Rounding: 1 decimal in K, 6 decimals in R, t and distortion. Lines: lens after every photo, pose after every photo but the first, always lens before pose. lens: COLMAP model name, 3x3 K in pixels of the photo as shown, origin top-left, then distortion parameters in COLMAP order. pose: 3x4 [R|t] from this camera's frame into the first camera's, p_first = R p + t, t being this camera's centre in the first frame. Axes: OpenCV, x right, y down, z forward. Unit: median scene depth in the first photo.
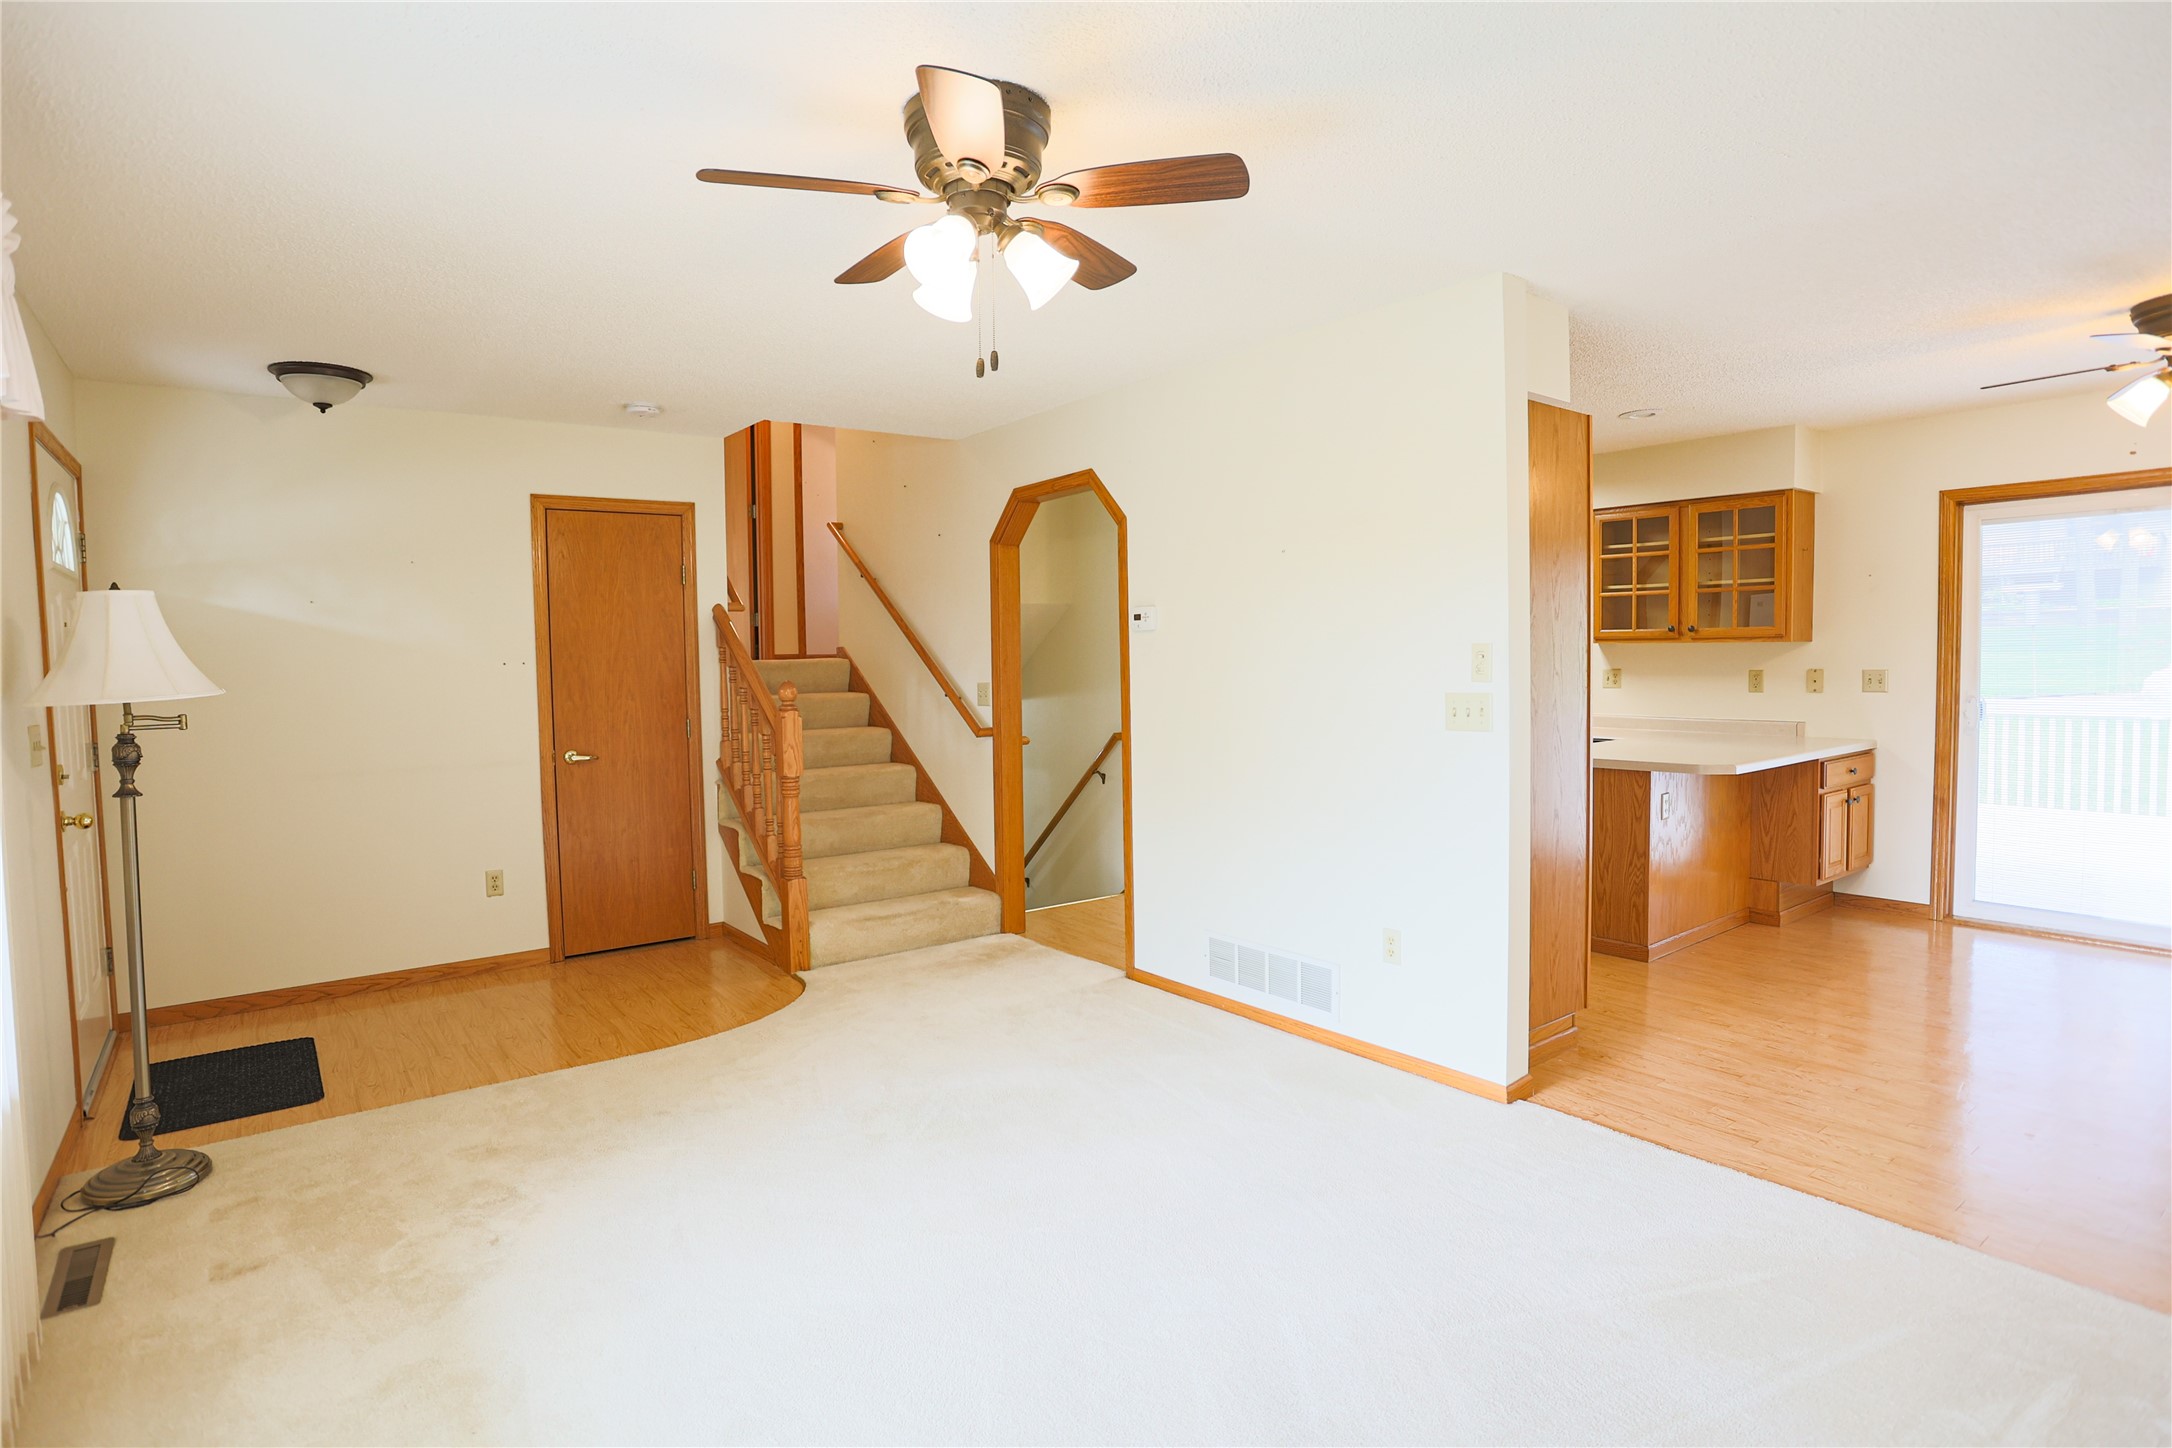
lens RADIAL K [[1171.1, 0, 1086.0], [0, 1171.1, 724.0], [0, 0, 1]] dist [-0.005970, -0.000564]
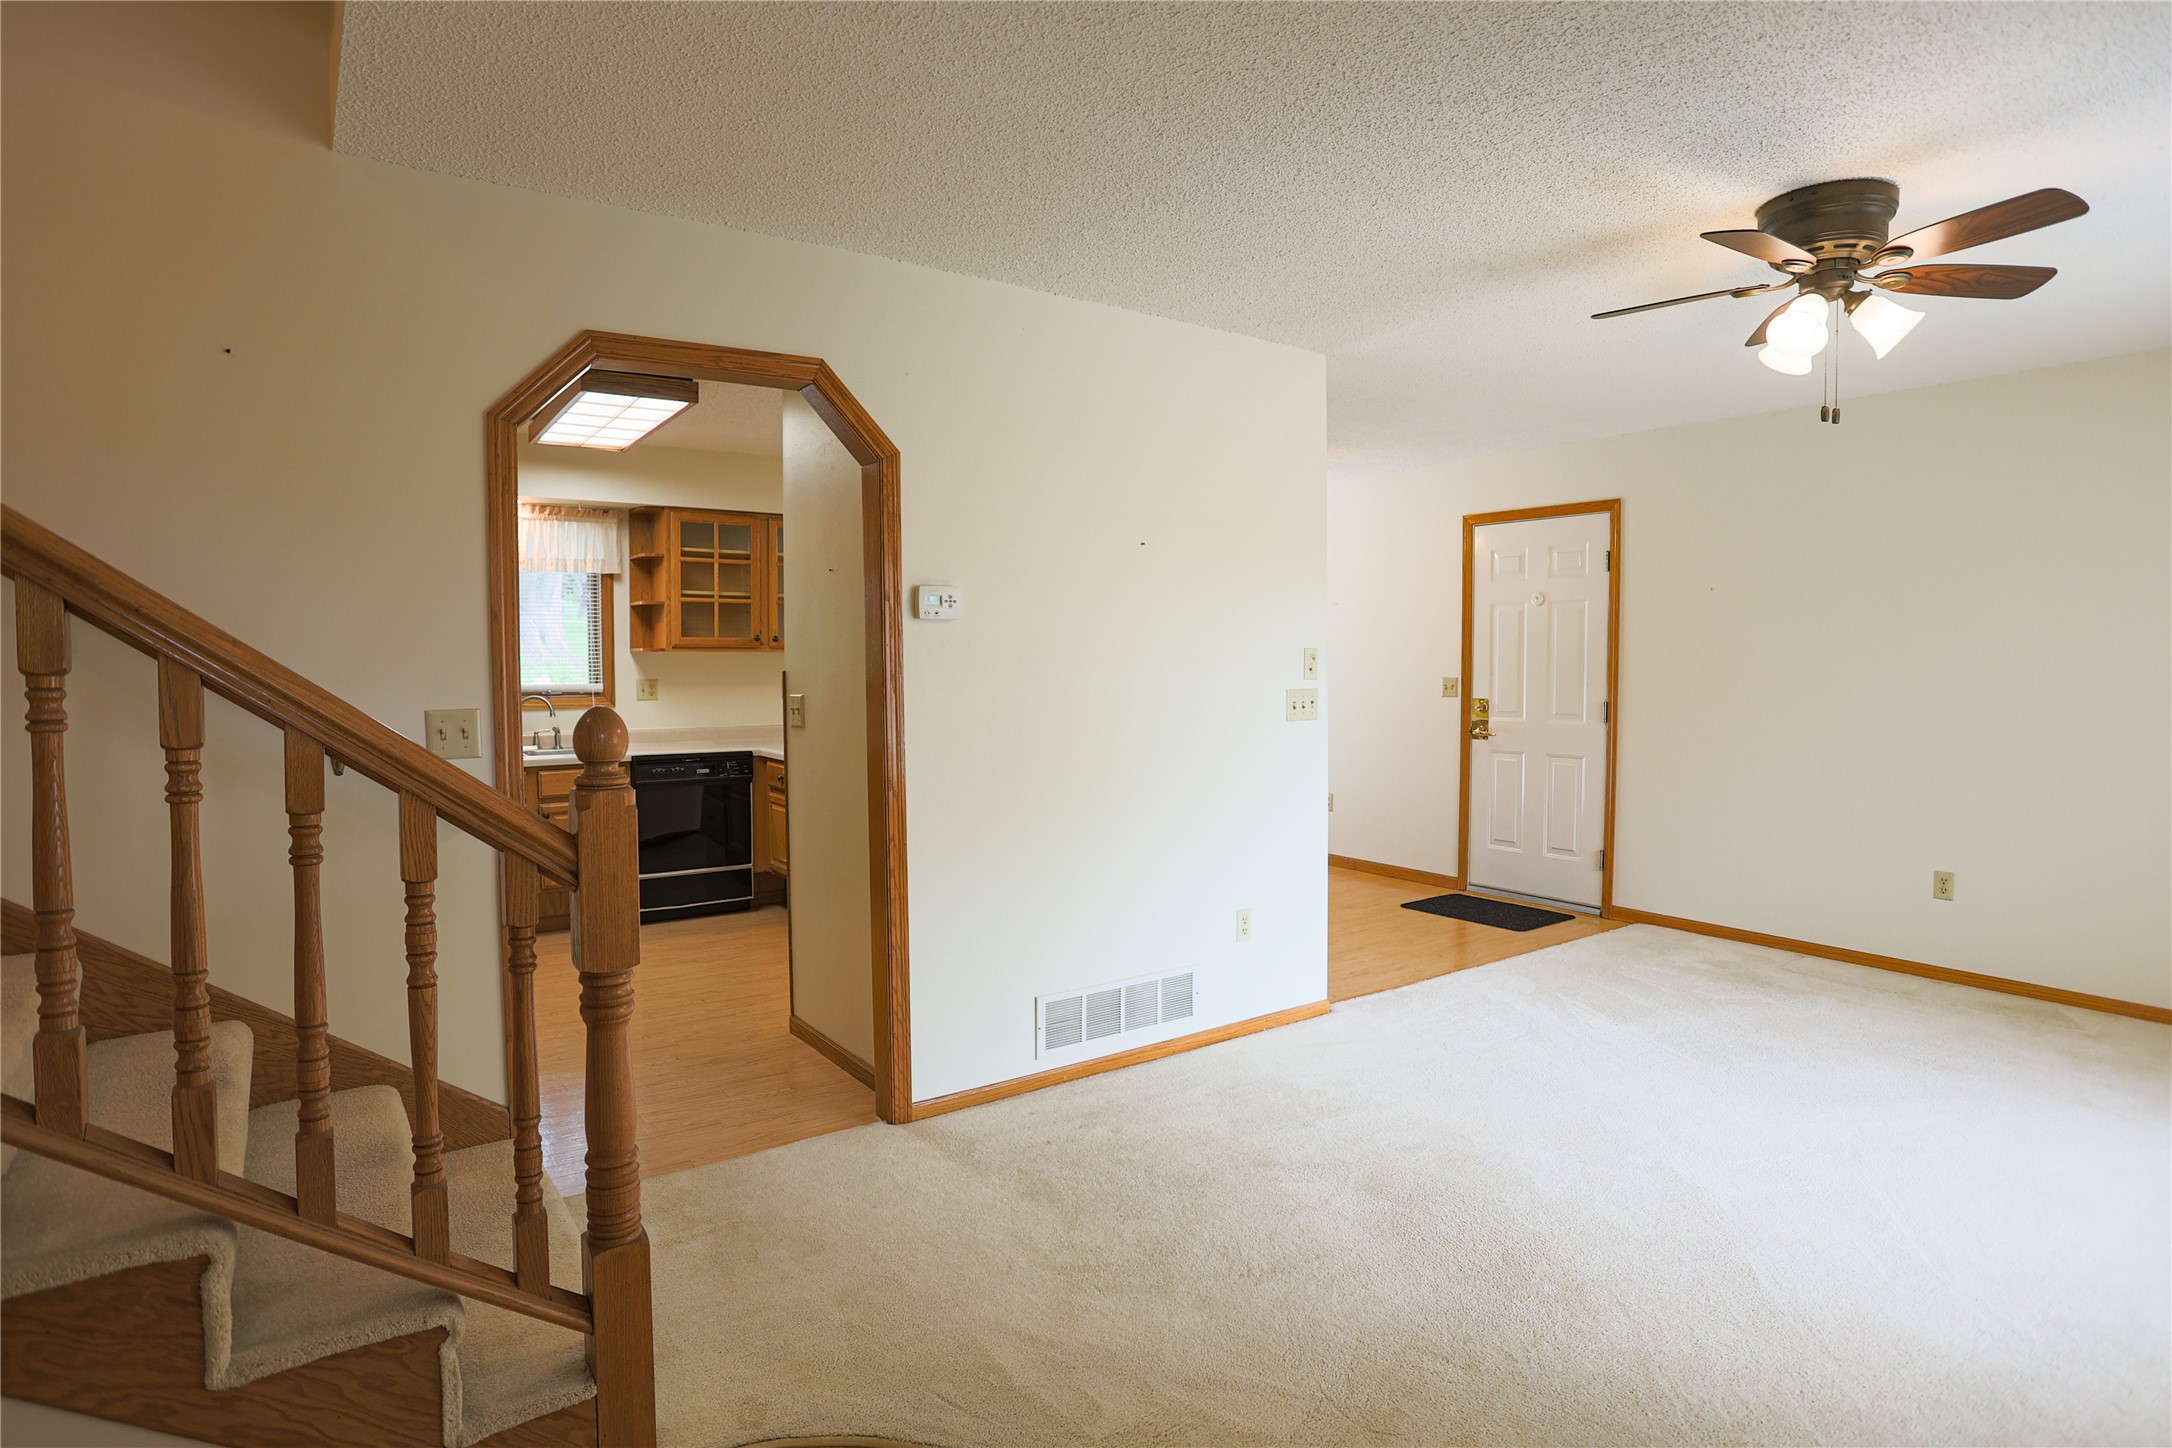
lens RADIAL K [[1171.1, 0, 1086.0], [0, 1171.1, 724.0], [0, 0, 1]] dist [-0.005970, -0.000564]
pose [[0.028890, -0.045956, 0.998526, -0.521283], [0.063127, 0.997032, 0.044061, -0.034094], [-0.997587, 0.061761, 0.031705, 0.698417]]
